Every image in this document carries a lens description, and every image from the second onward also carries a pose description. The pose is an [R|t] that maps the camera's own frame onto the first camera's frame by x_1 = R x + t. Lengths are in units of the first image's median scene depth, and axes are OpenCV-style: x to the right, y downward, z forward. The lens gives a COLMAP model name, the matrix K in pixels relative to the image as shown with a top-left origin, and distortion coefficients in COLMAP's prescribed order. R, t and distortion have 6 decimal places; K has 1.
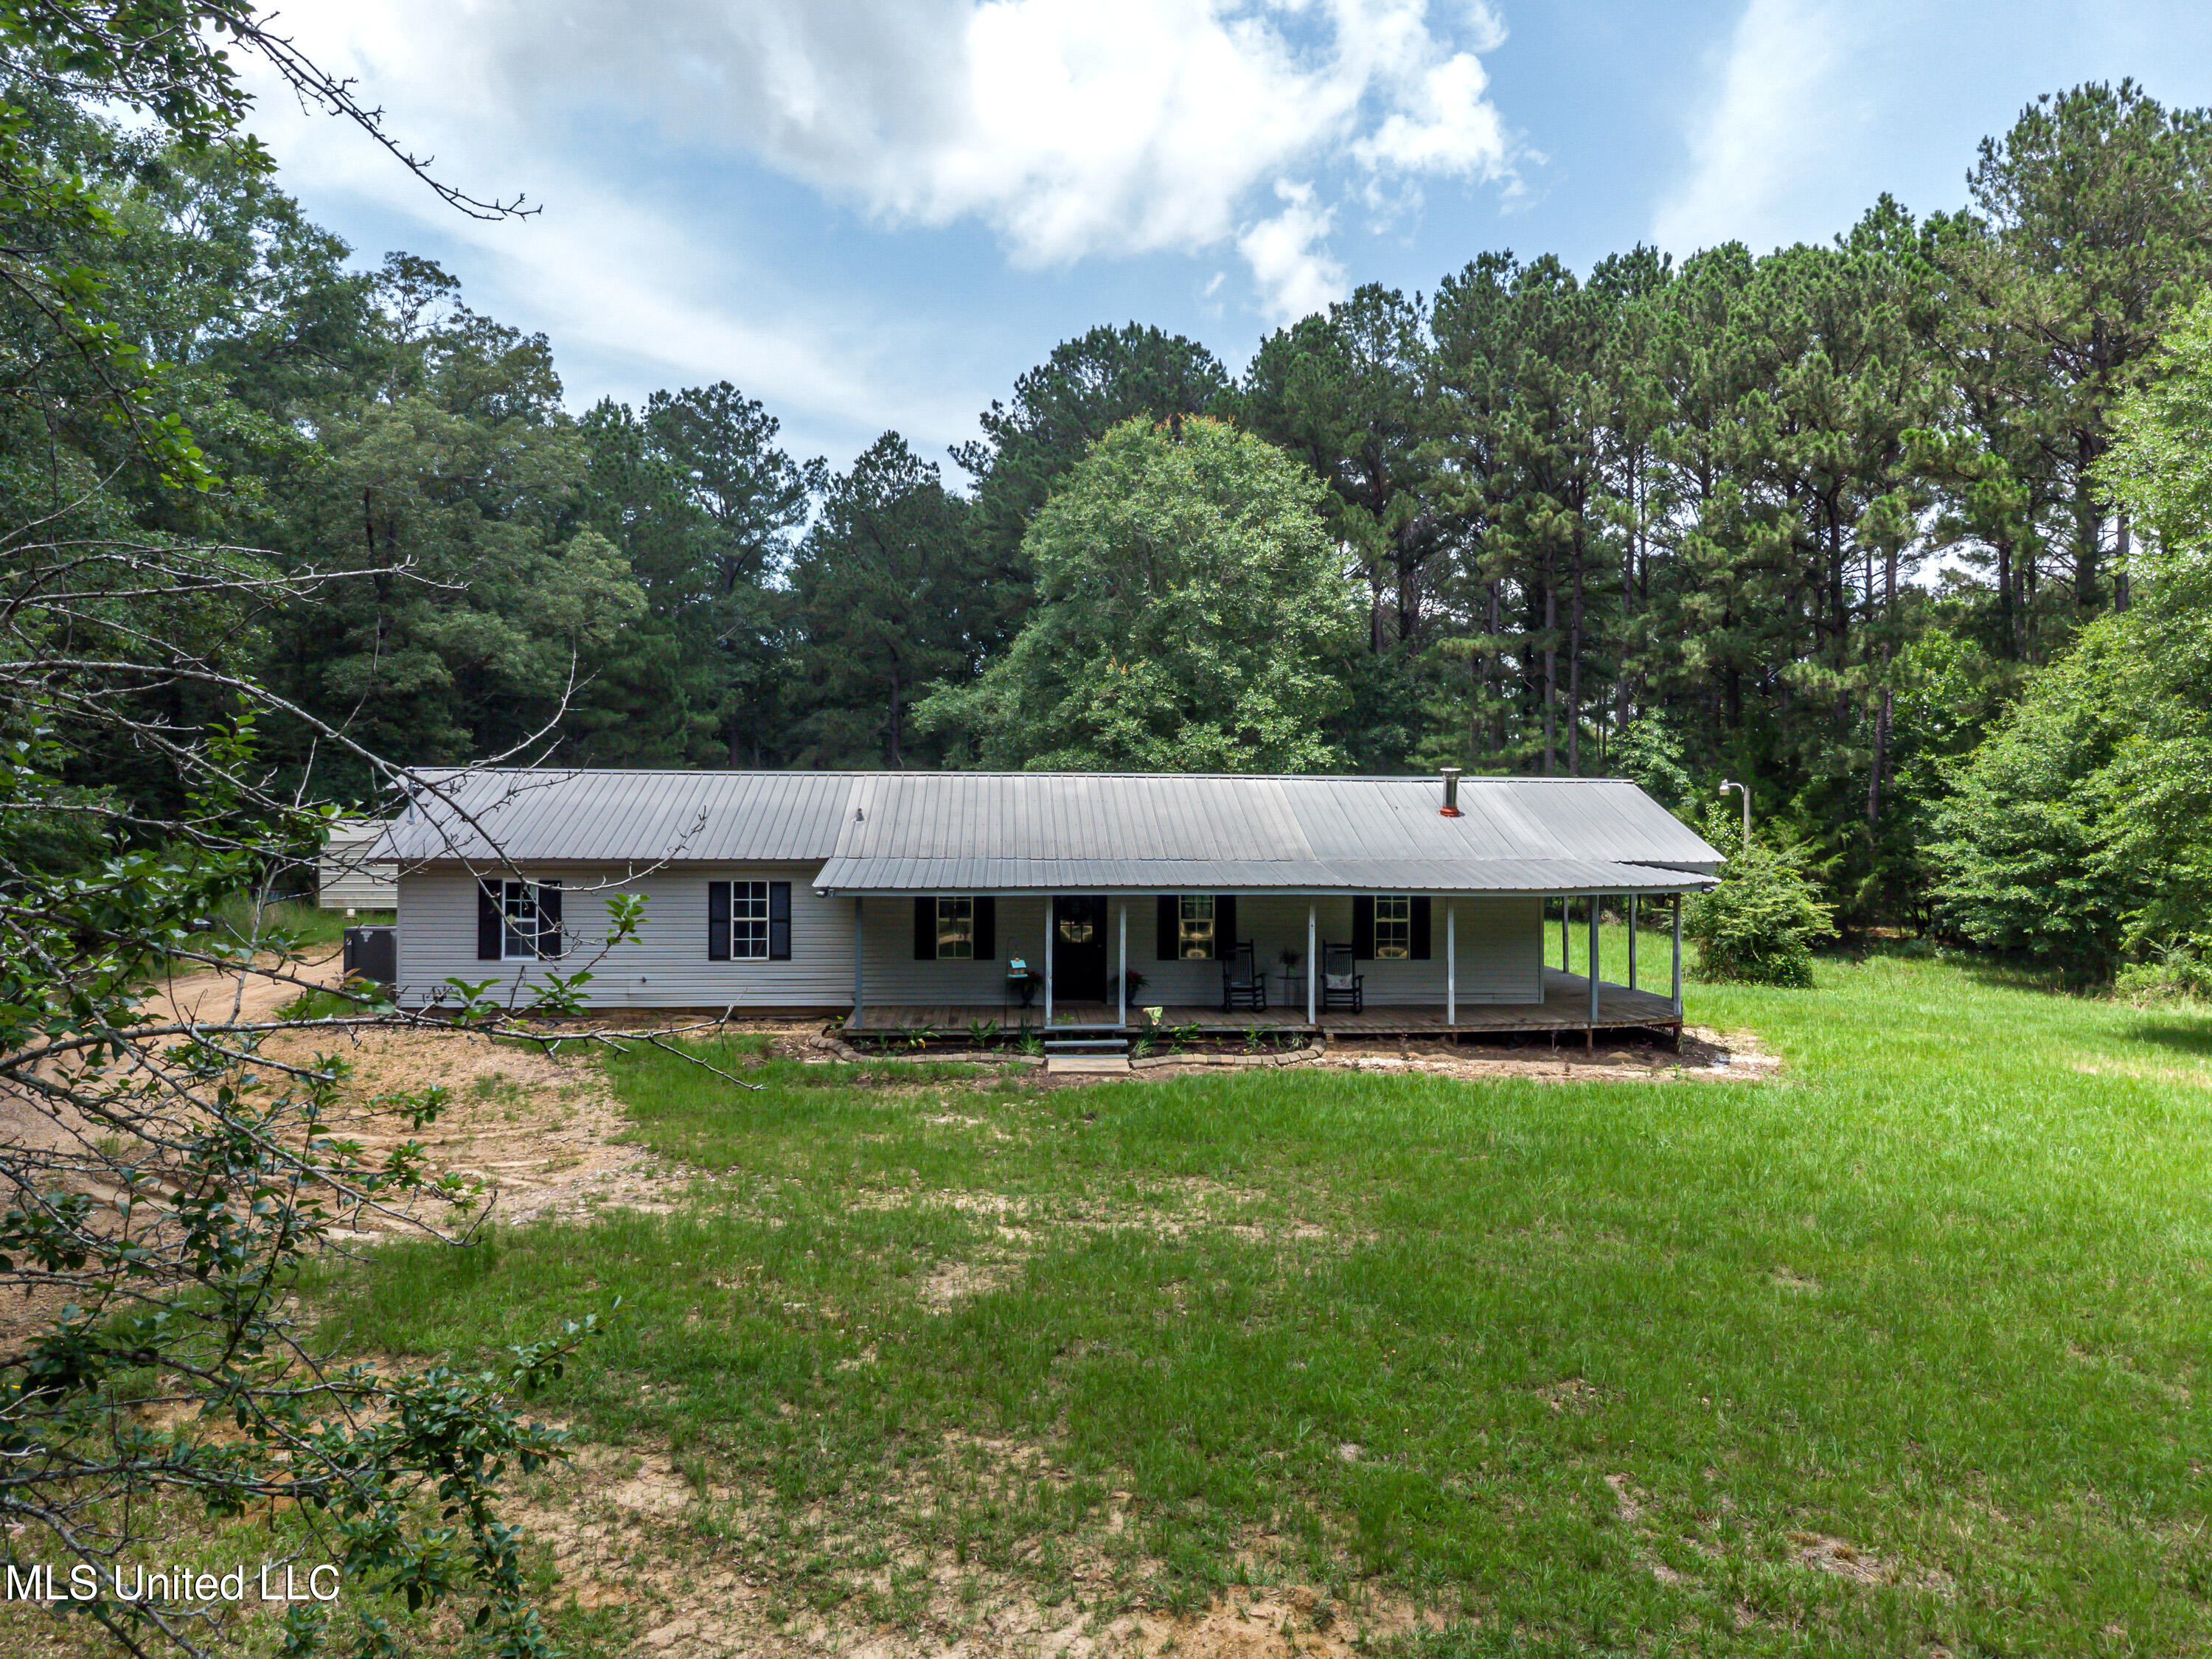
lens RADIAL K [[1641.1, 0, 1132.0], [0, 1641.1, 817.2], [0, 0, 1]] dist [-0.001752, 0.016639]
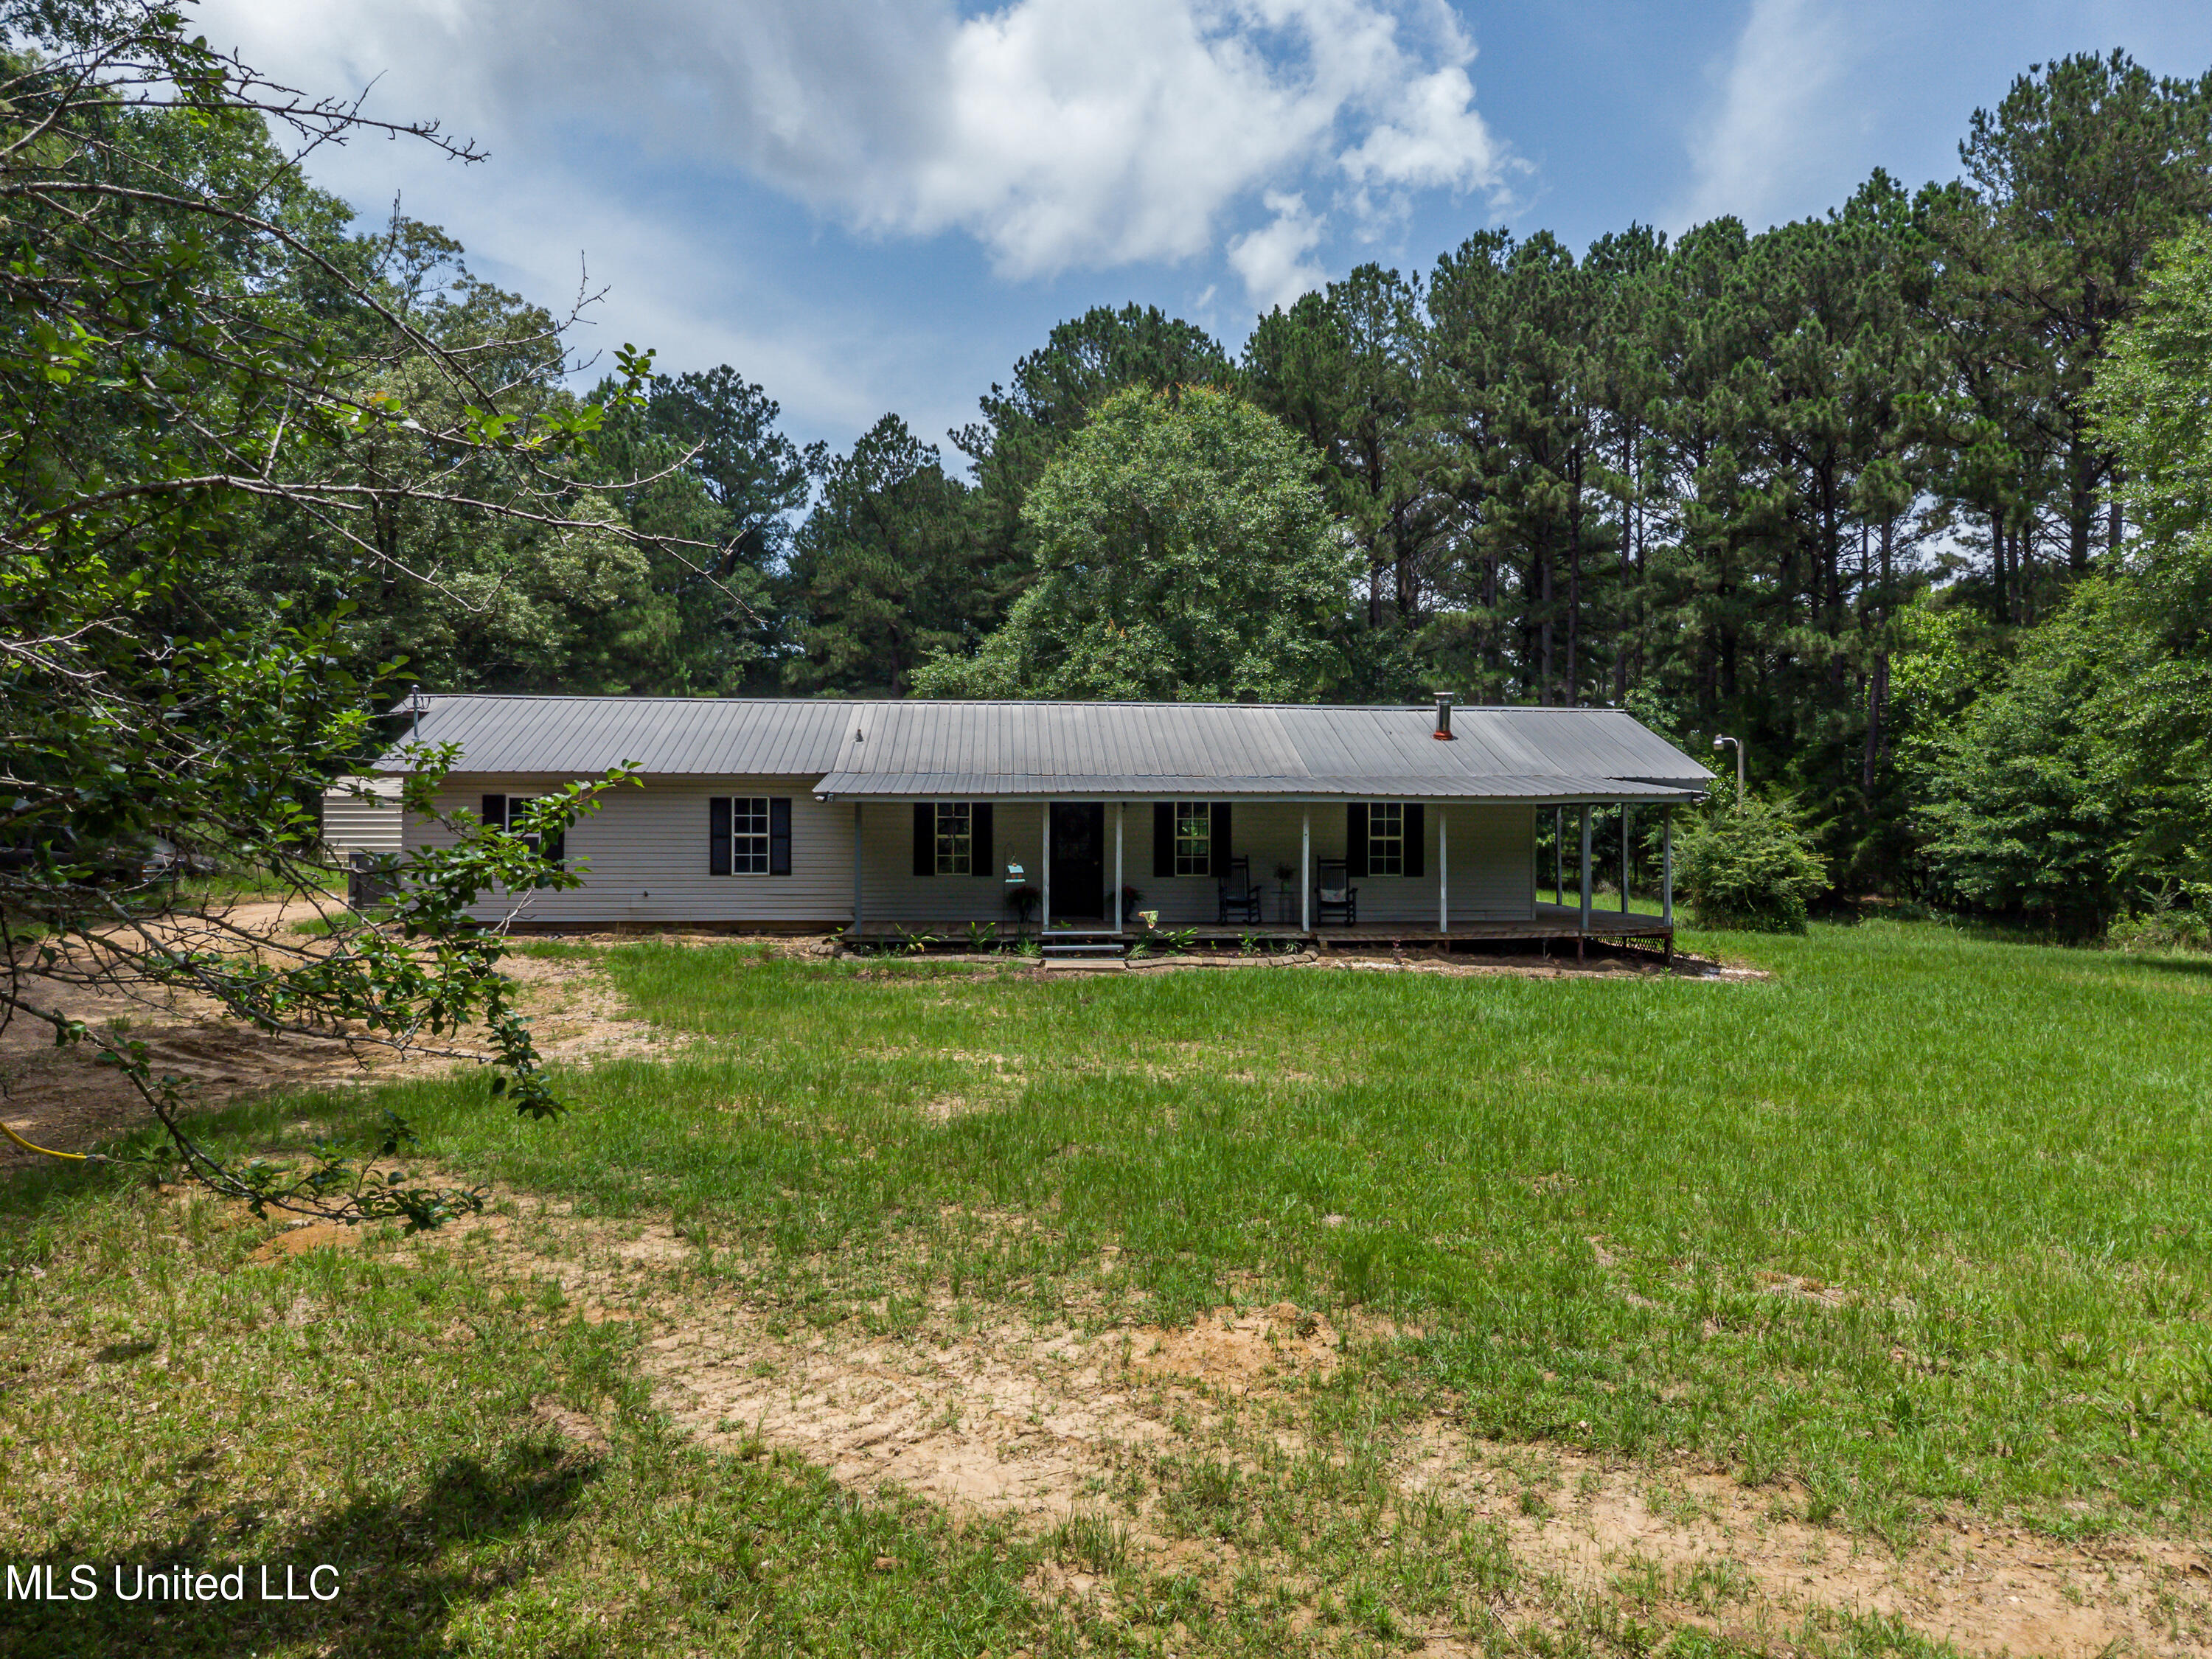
lens RADIAL K [[1641.1, 0, 1132.0], [0, 1641.1, 817.2], [0, 0, 1]] dist [-0.001752, 0.016639]
pose [[0.999999, -0.001300, -0.000418, 0.001310], [0.001298, 0.999983, -0.005659, 0.028297], [0.000425, 0.005659, 0.999984, -0.005569]]
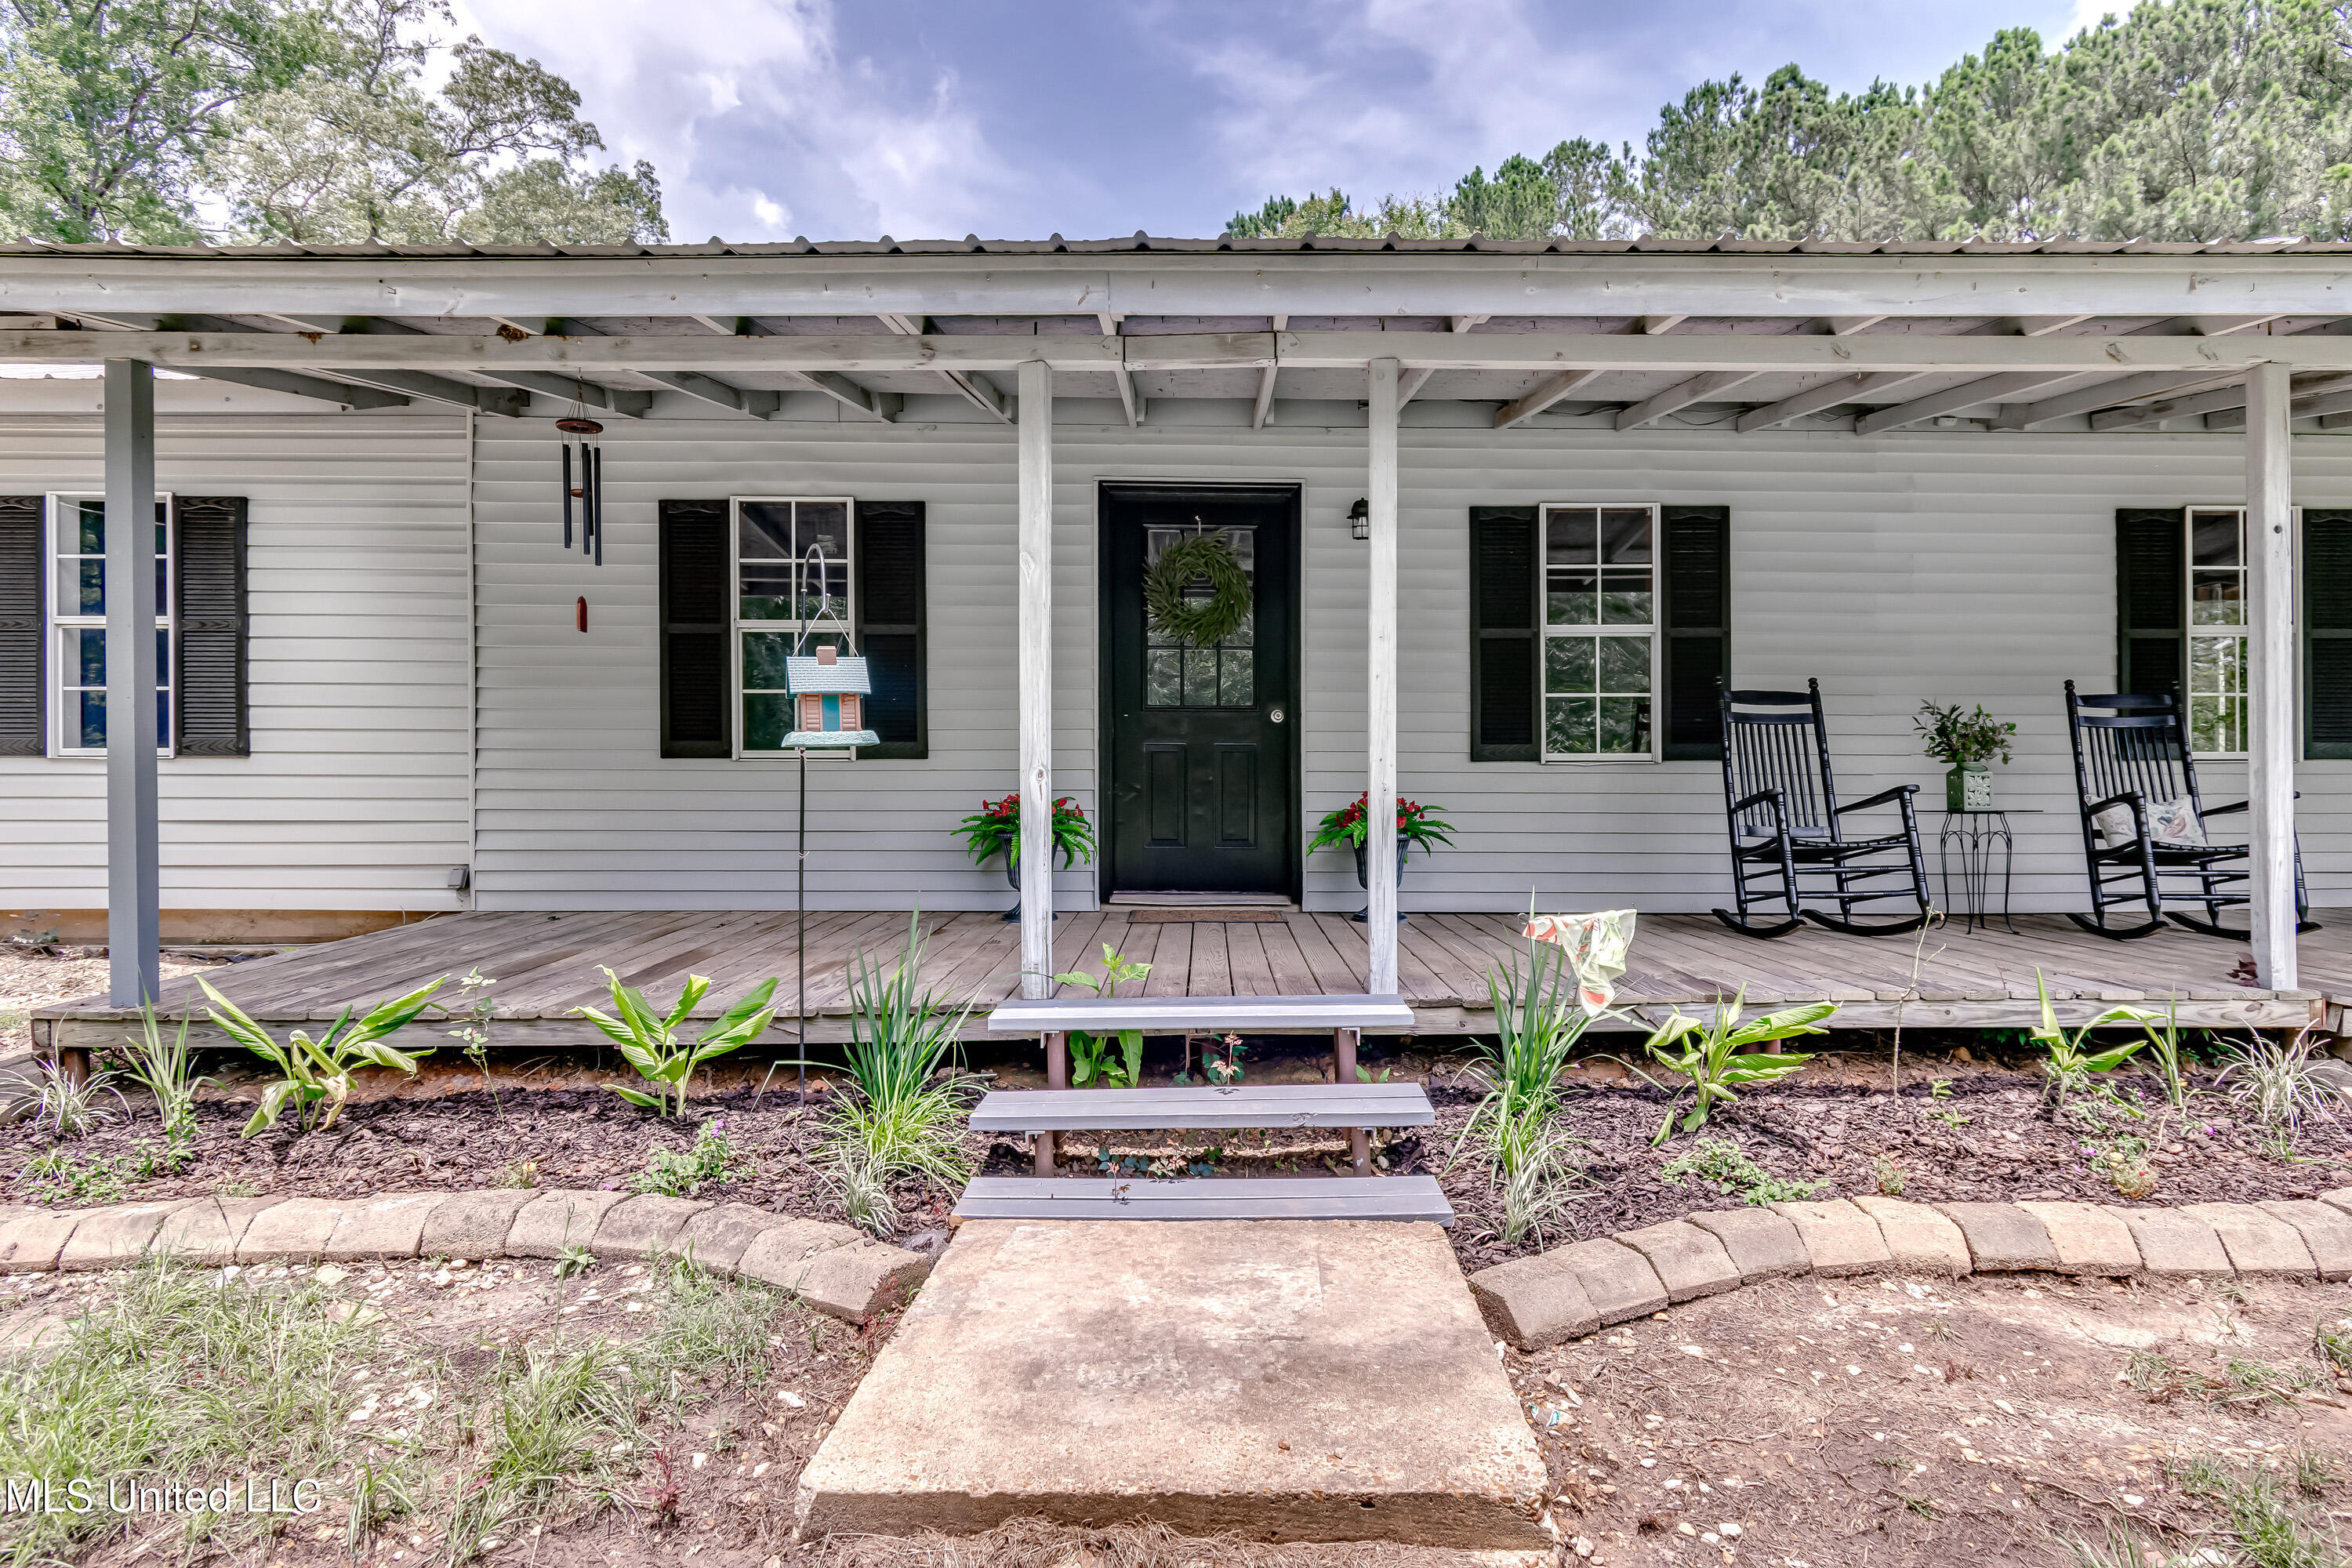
lens RADIAL K [[1292.6, 0, 1246.7], [0, 1292.6, 781.1], [0, 0, 1]] dist [-0.001993, -0.000557]
pose [[0.998913, -0.004542, -0.046389, -0.007077], [0.004735, 0.999981, 0.004060, 0.045109], [0.046370, -0.004275, 0.998915, 0.382817]]
